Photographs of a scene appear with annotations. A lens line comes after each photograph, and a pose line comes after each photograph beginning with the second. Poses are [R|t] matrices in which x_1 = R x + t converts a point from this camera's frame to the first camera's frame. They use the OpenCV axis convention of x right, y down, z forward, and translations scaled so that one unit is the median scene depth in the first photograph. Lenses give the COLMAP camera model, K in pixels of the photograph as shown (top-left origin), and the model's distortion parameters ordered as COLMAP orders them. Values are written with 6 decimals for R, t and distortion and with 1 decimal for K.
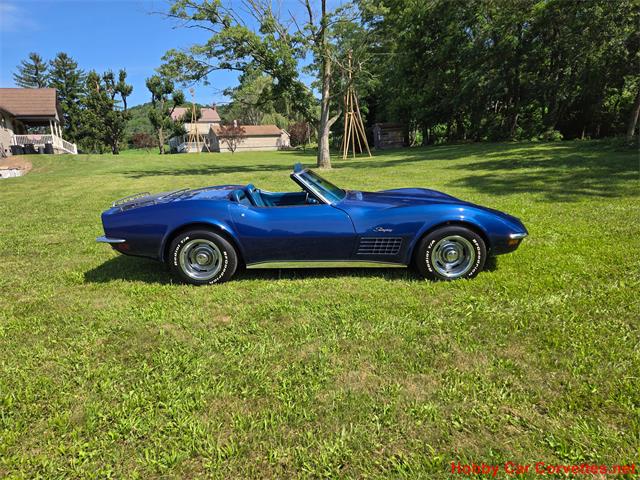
lens RADIAL K [[424.6, 0, 323.2], [0, 424.6, 238.3], [0, 0, 1]] dist [0.062895, -0.051915]
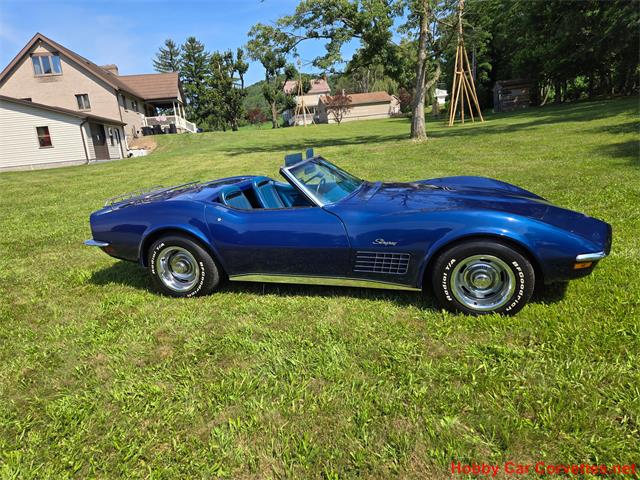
lens RADIAL K [[424.6, 0, 314.5], [0, 424.6, 236.0], [0, 0, 1]] dist [0.062895, -0.051915]
pose [[0.960043, 0.028228, -0.278427, 0.056434], [-0.009631, 0.997643, 0.067935, -0.019947], [0.279688, -0.062539, 0.958052, 0.057861]]
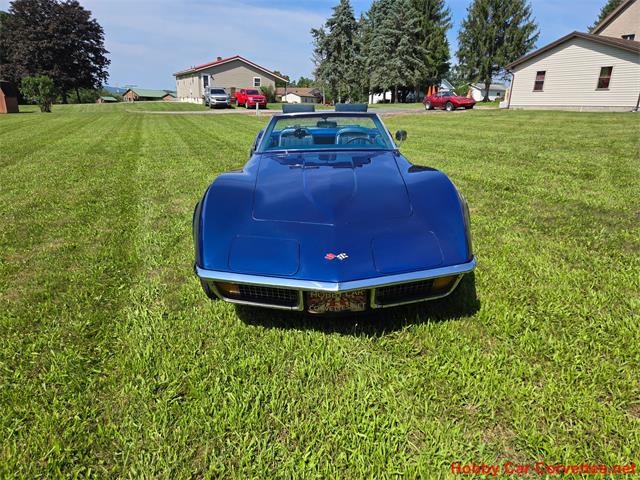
lens RADIAL K [[431.2, 0, 324.4], [0, 431.2, 240.7], [0, 0, 1]] dist [0.074324, -0.060897]
pose [[0.026507, 0.352493, -0.935439, 0.243535], [-0.199368, 0.918833, 0.340586, -0.063044], [0.979566, 0.177468, 0.094632, 0.271572]]
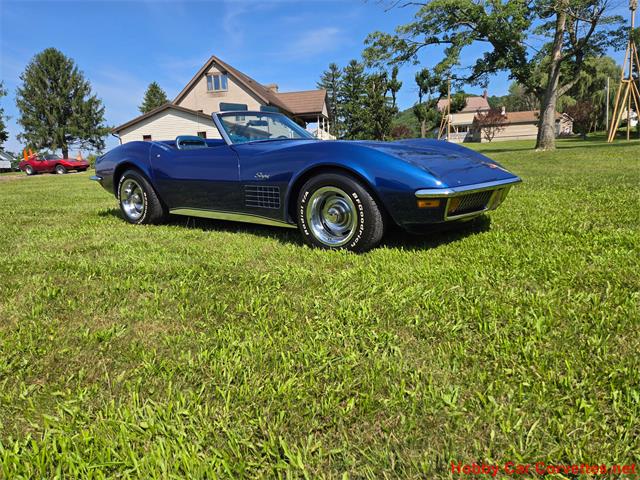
lens RADIAL K [[424.6, 0, 316.0], [0, 424.6, 236.4], [0, 0, 1]] dist [0.062895, -0.051915]
pose [[0.804184, 0.110731, -0.583974, 0.169828], [-0.105840, 0.993469, 0.042627, 0.011775], [0.584881, 0.027528, 0.810652, 0.102176]]
